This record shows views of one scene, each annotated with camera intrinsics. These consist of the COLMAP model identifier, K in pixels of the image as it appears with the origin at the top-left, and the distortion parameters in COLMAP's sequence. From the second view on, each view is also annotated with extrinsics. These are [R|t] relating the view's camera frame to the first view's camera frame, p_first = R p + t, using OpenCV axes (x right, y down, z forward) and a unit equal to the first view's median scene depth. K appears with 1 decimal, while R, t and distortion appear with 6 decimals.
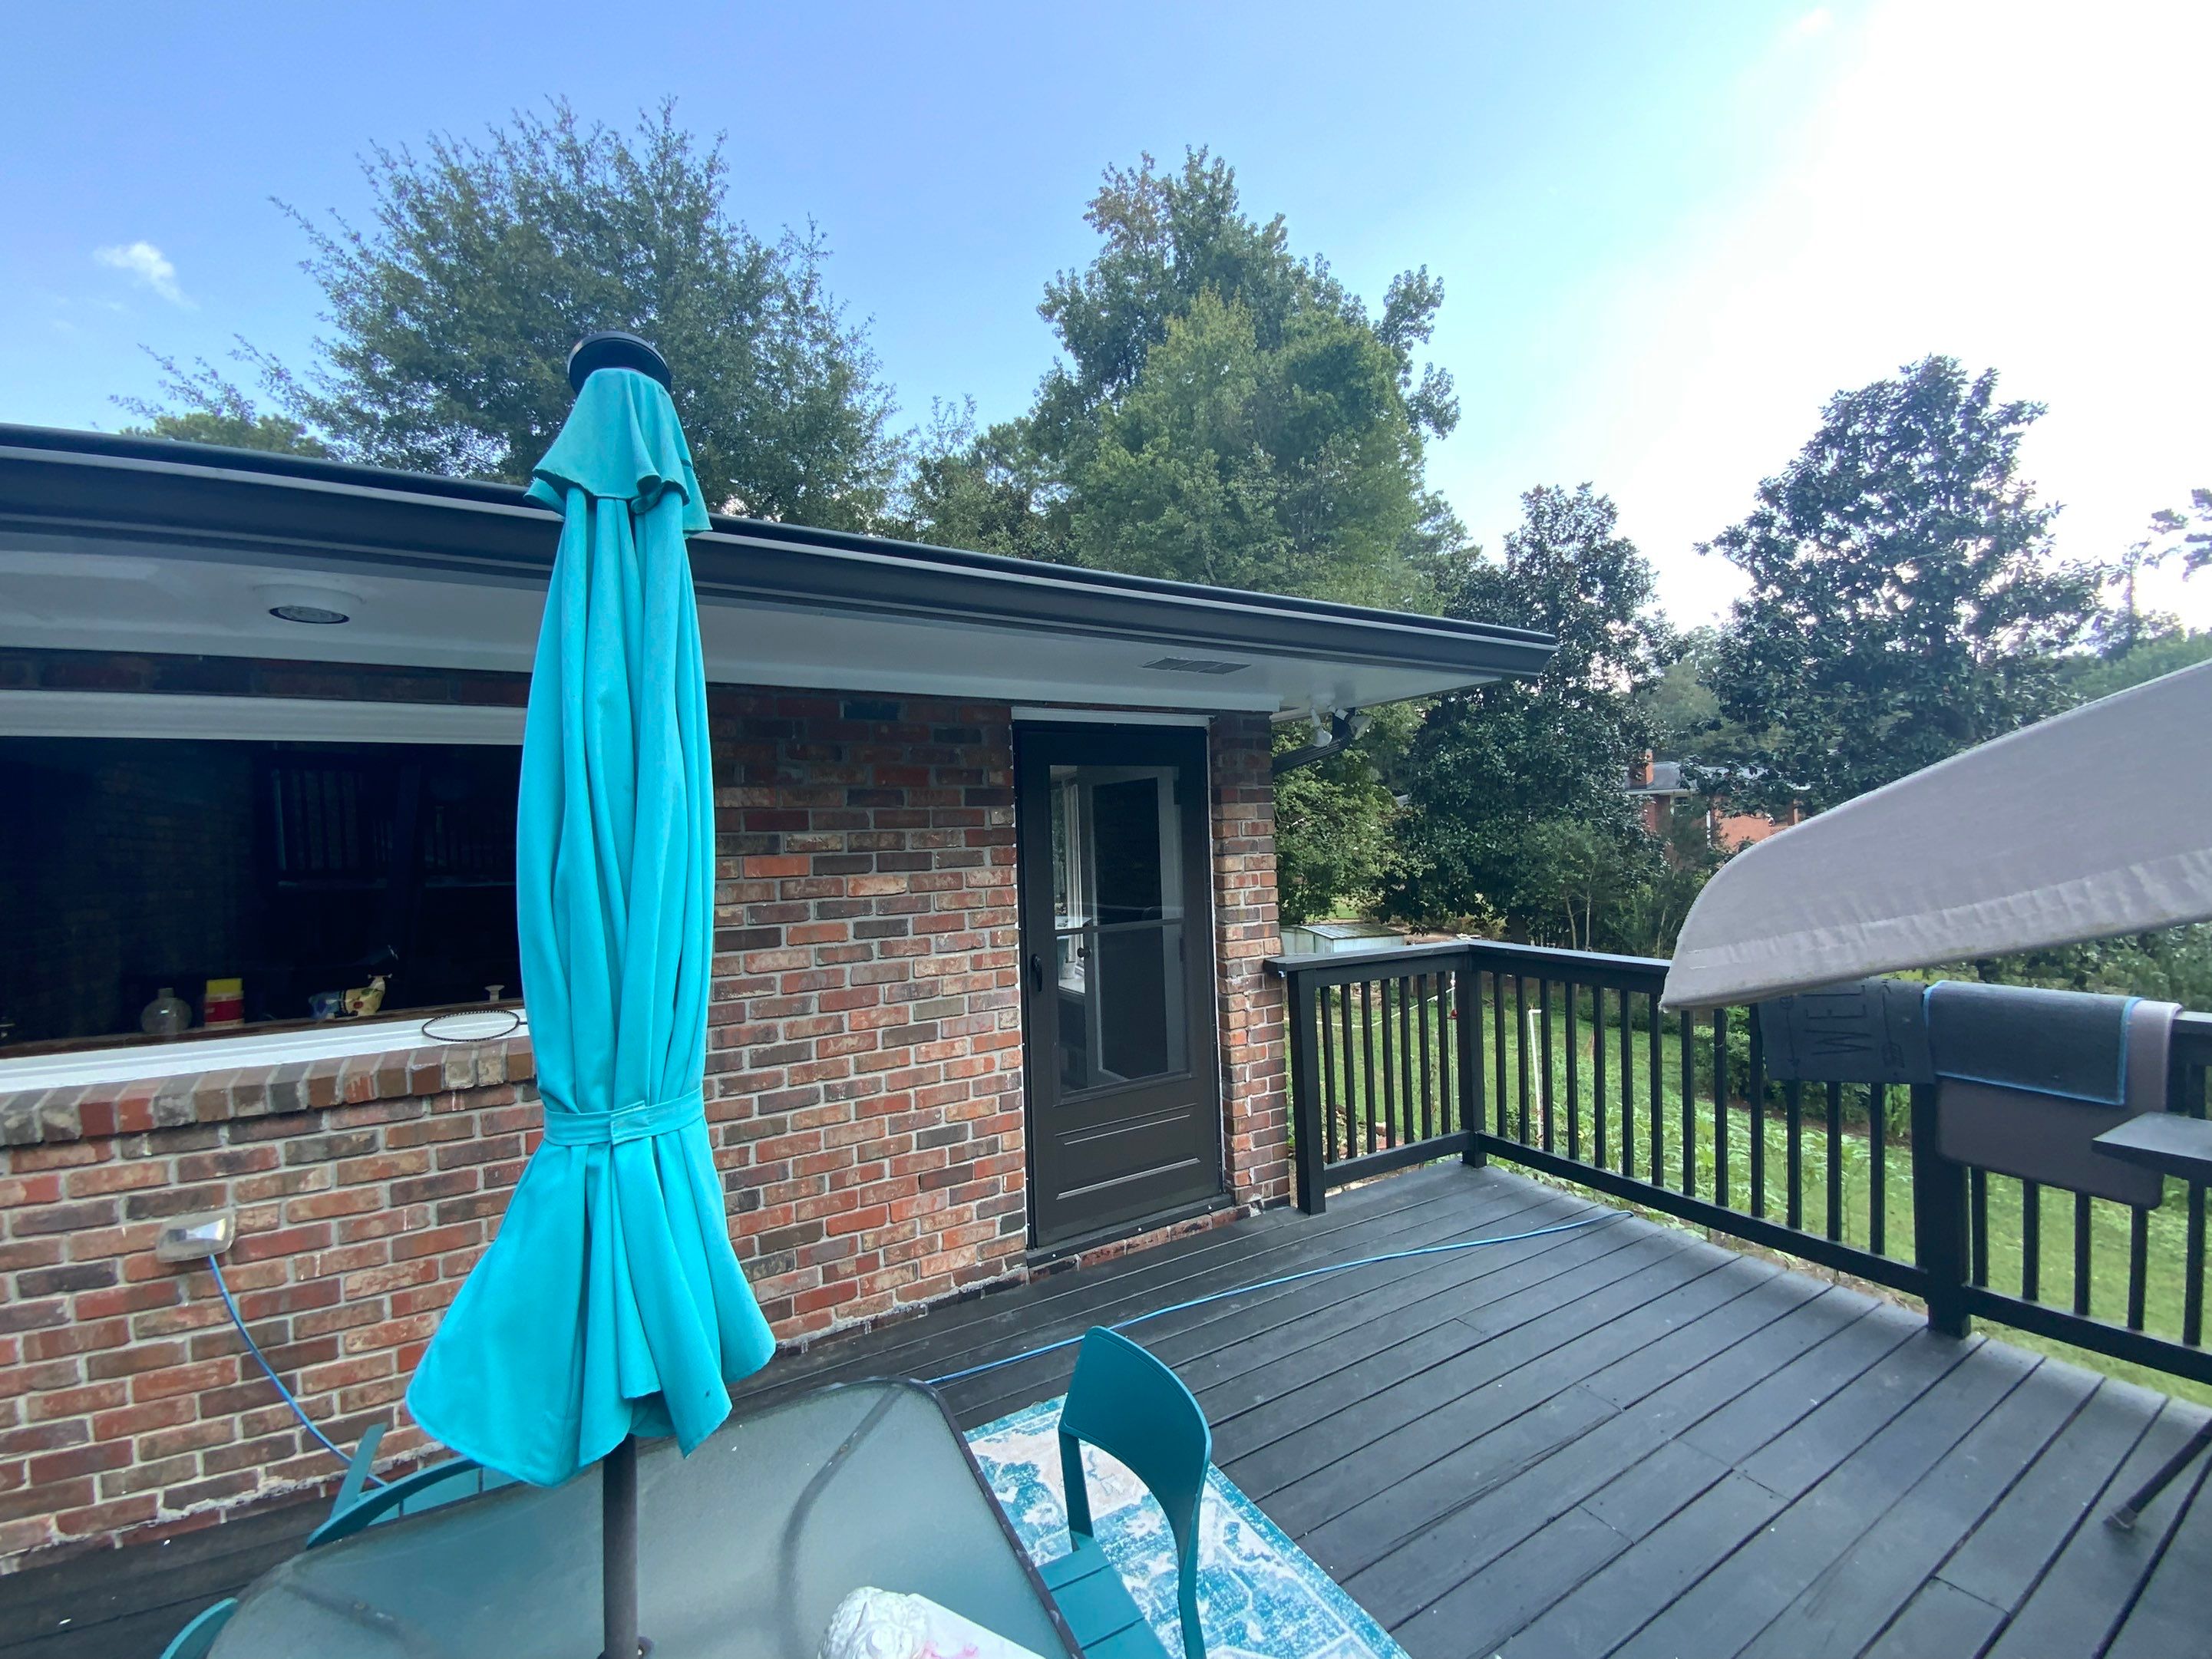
lens RADIAL K [[862.8, 0, 1129.6], [0, 862.8, 826.8], [0, 0, 1]] dist [0.022531, -0.017570]
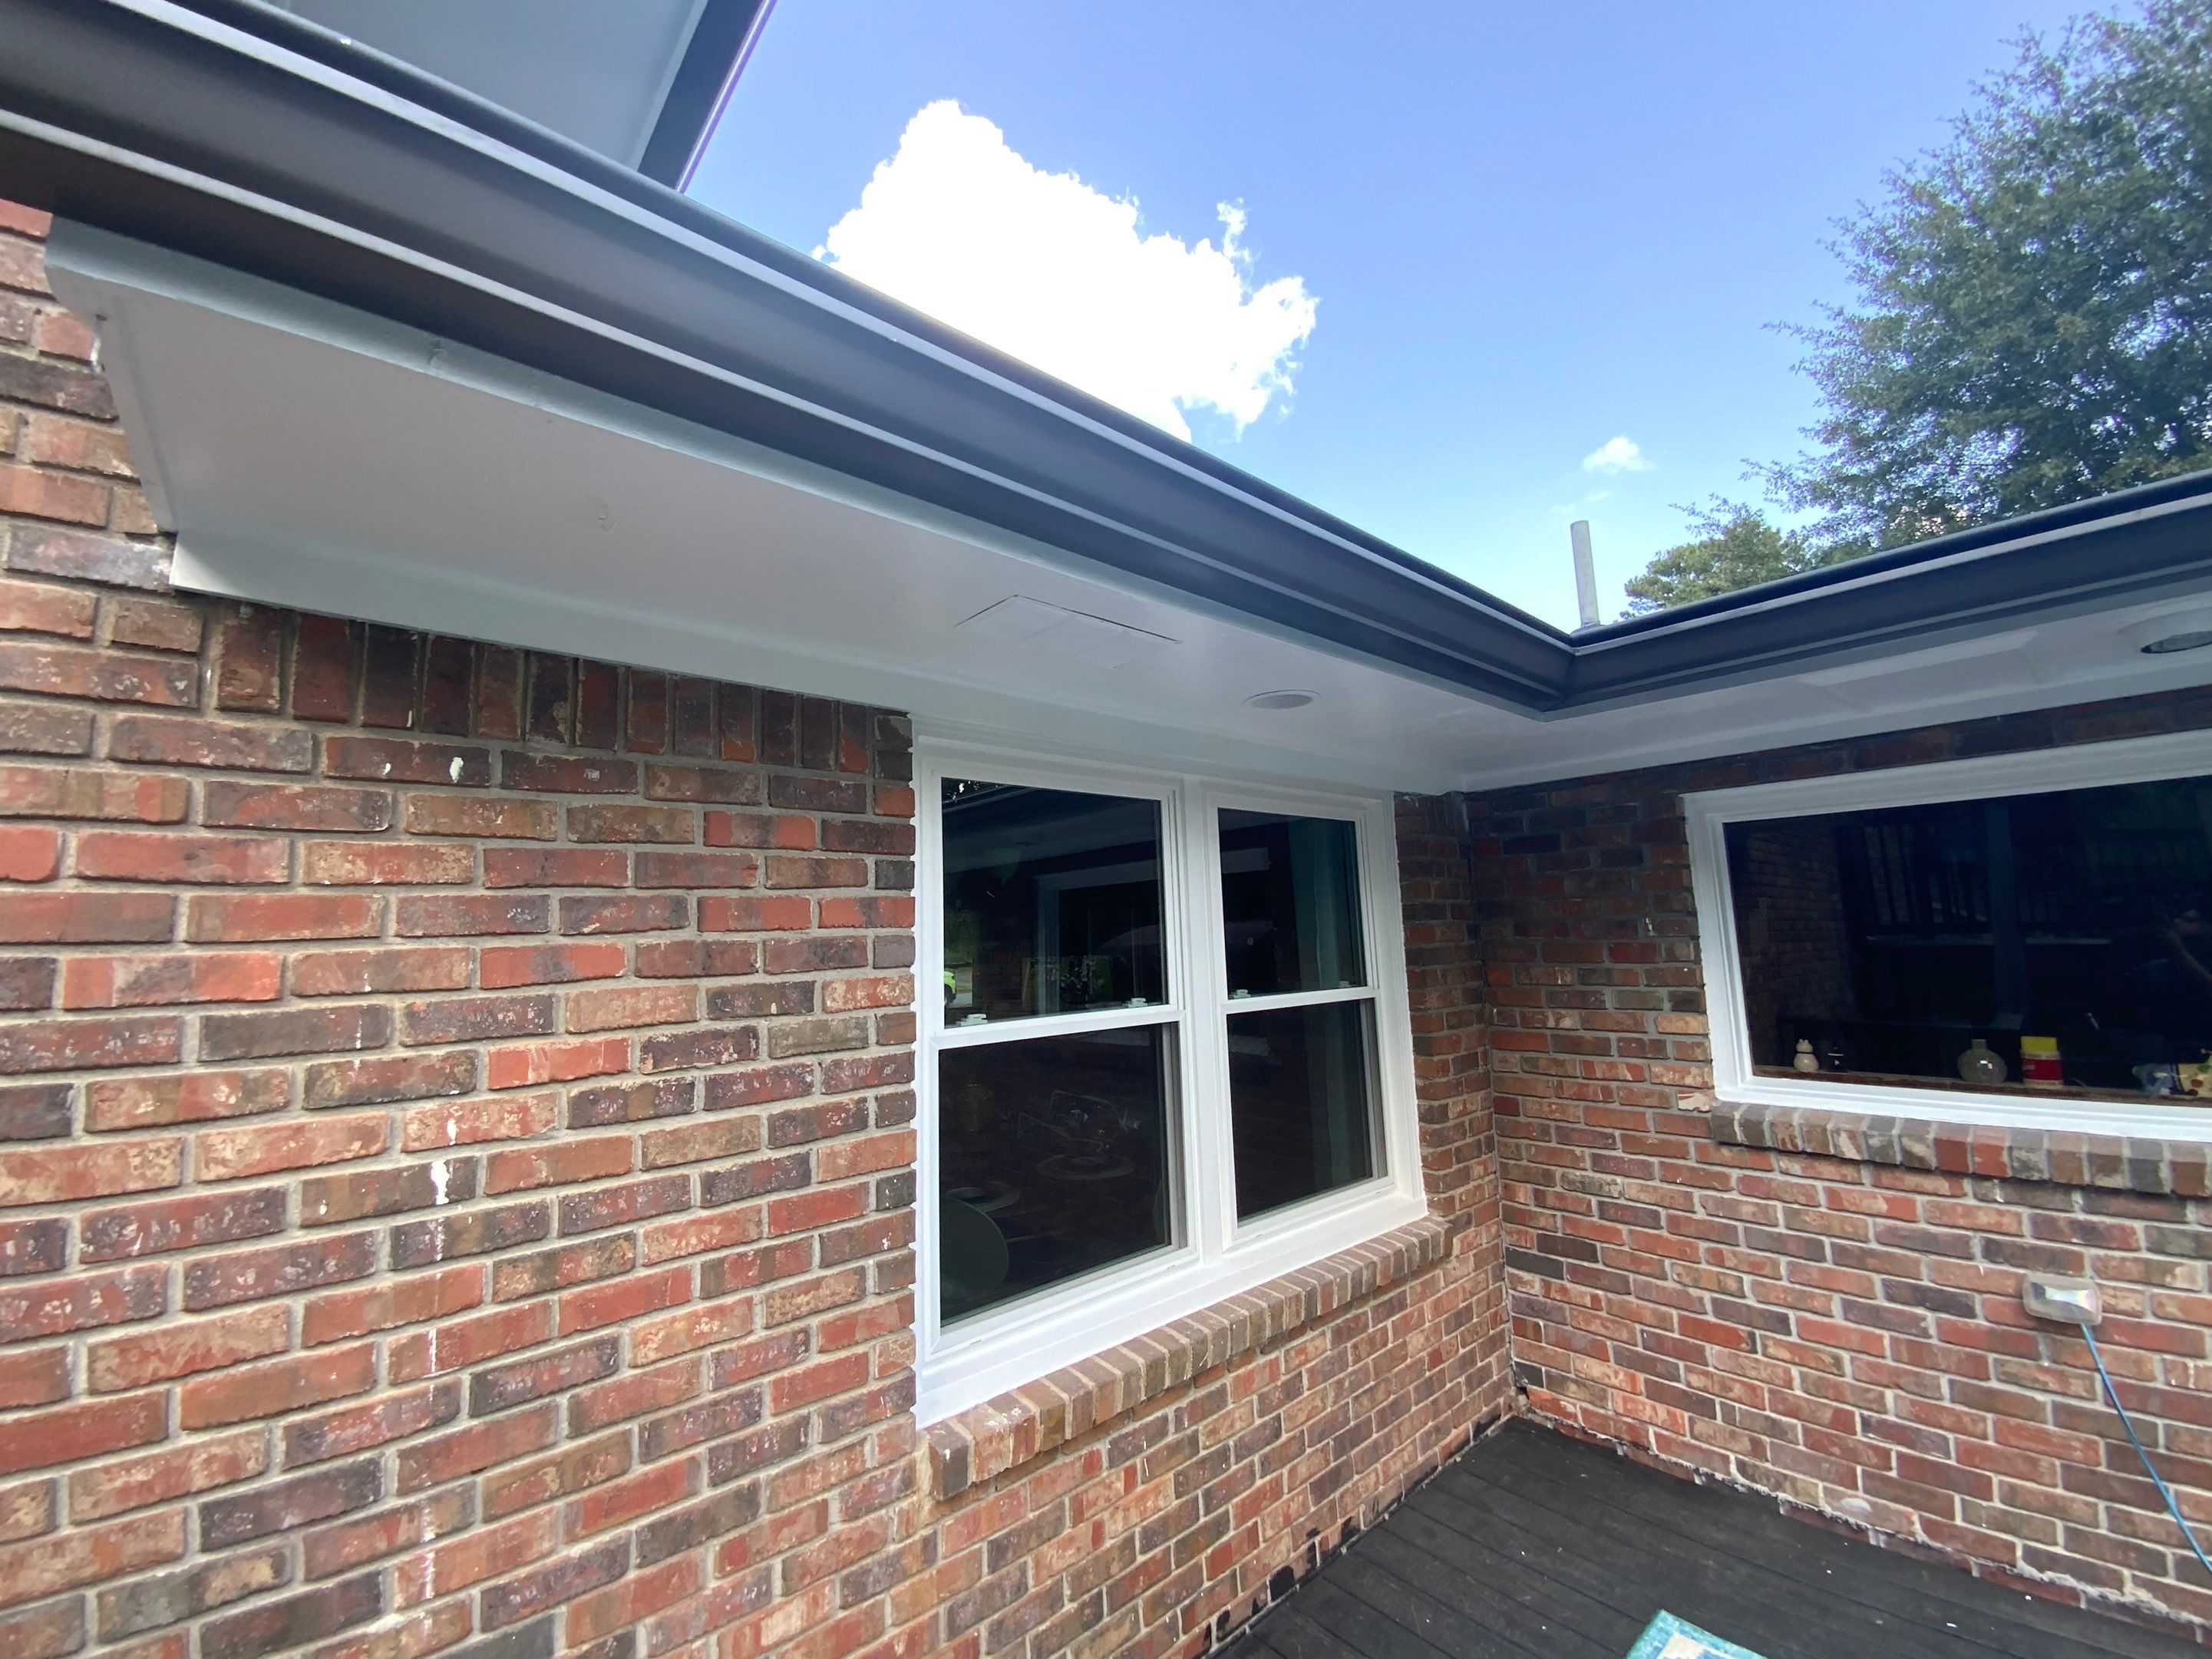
lens RADIAL K [[879.1, 0, 1053.0], [0, 879.1, 821.8], [0, 0, 1]] dist [0.002135, -0.012509]
pose [[0.160994, -0.104612, -0.981396, -0.250998], [0.028783, 0.994441, -0.101280, -0.000390], [0.986536, -0.011942, 0.163110, -0.275771]]
